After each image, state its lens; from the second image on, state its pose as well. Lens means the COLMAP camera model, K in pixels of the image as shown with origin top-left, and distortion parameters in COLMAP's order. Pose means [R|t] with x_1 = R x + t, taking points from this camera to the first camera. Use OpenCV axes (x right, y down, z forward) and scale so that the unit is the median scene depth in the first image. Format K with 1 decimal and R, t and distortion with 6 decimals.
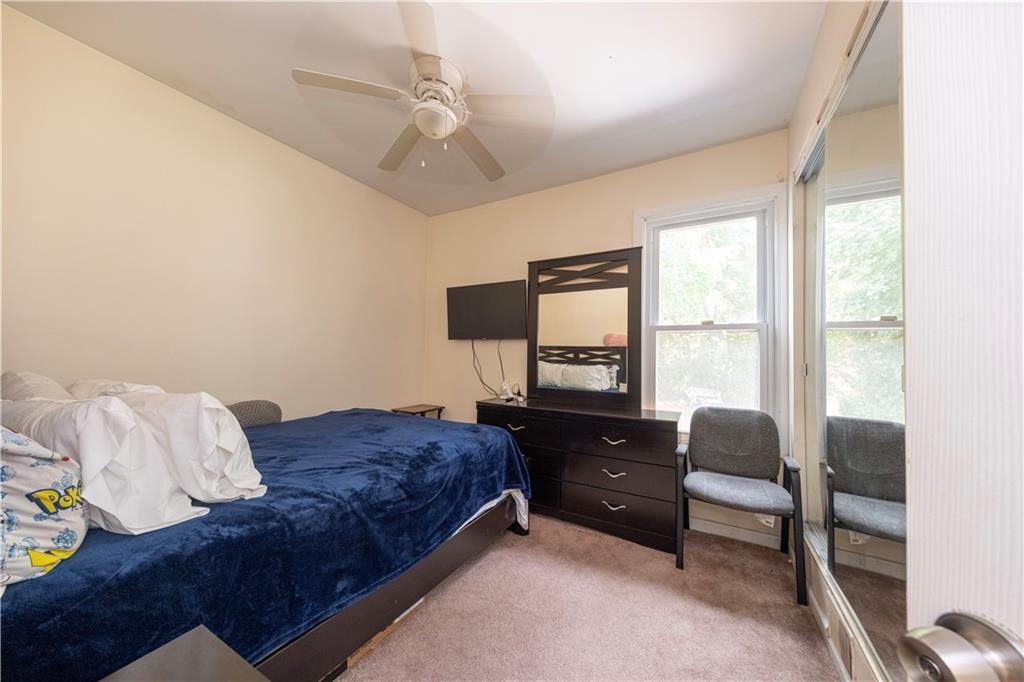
lens RADIAL K [[338.1, 0, 515.1], [0, 338.1, 342.8], [0, 0, 1]] dist [0.000210, -0.000066]
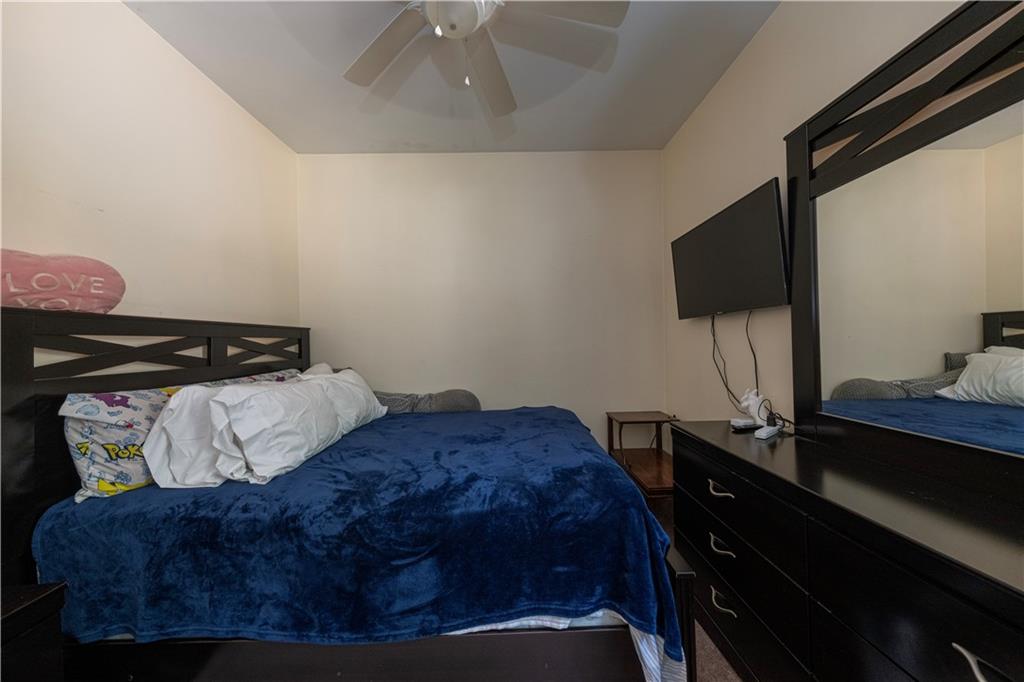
lens RADIAL K [[338.1, 0, 515.1], [0, 338.1, 342.8], [0, 0, 1]] dist [0.000210, -0.000066]
pose [[0.514674, -0.027940, -0.856930, 0.470584], [0.062139, 0.998056, 0.004780, 0.030695], [0.855131, -0.055709, 0.515410, 0.870311]]
